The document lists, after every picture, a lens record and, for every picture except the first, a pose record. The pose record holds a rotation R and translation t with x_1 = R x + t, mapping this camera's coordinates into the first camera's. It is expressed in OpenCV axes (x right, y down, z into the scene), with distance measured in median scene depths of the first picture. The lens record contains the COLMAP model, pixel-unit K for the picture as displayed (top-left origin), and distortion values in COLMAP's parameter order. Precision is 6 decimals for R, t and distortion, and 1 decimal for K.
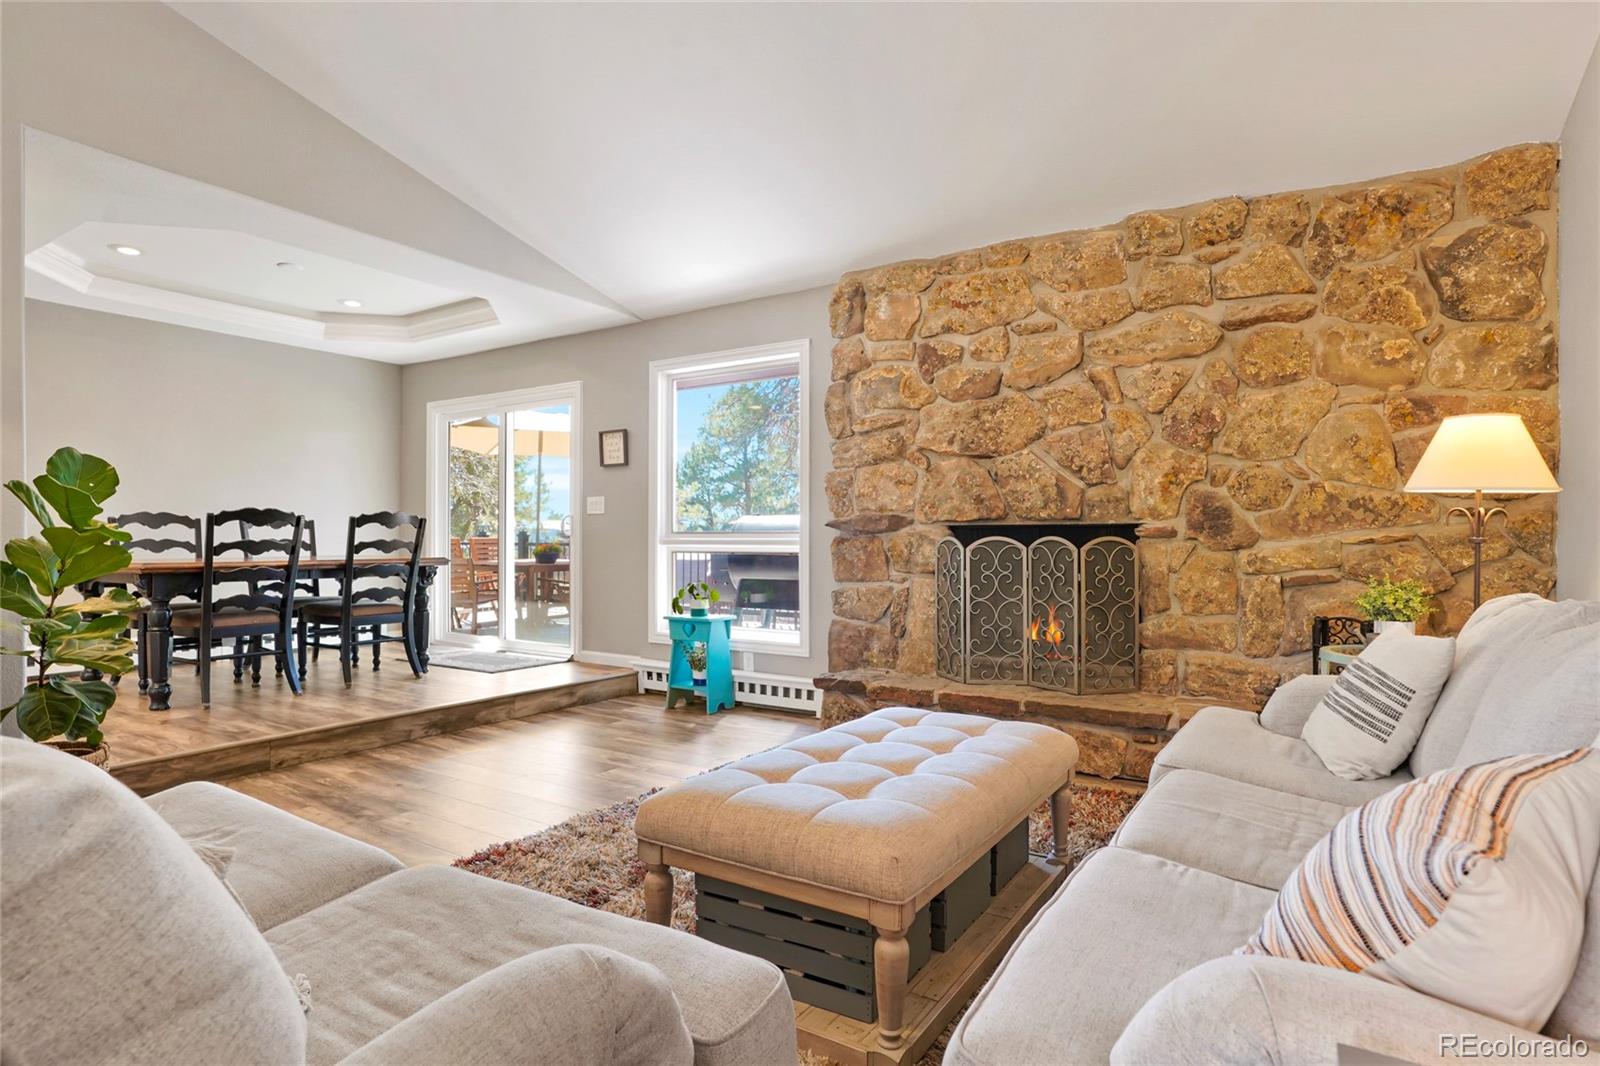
lens RADIAL K [[868.2, 0, 792.8], [0, 868.2, 525.0], [0, 0, 1]] dist [-0.030138, 0.009556]
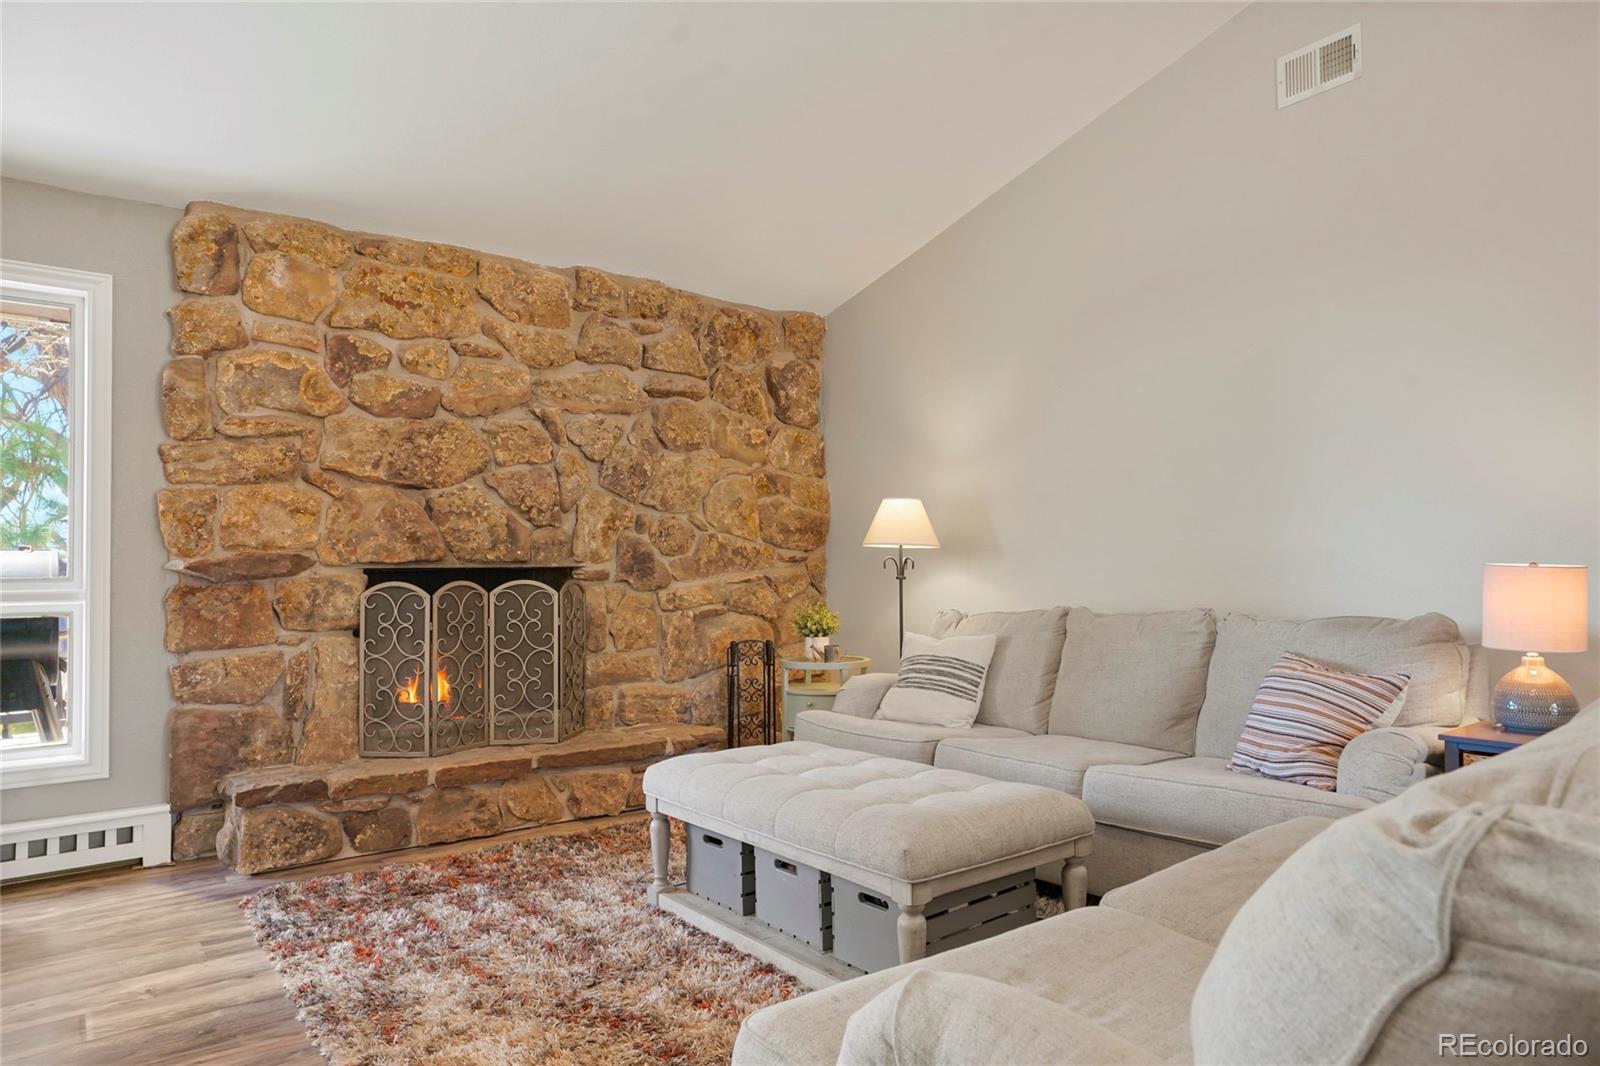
lens RADIAL K [[1006.1, 0, 799.3], [0, 1006.1, 533.7], [0, 0, 1]] dist [-0.030114, 0.010067]
pose [[0.329401, 0.034400, 0.943563, -0.646515], [0.001565, 0.999315, -0.036979, 0.003665], [-0.944189, 0.013658, 0.329121, 0.366608]]
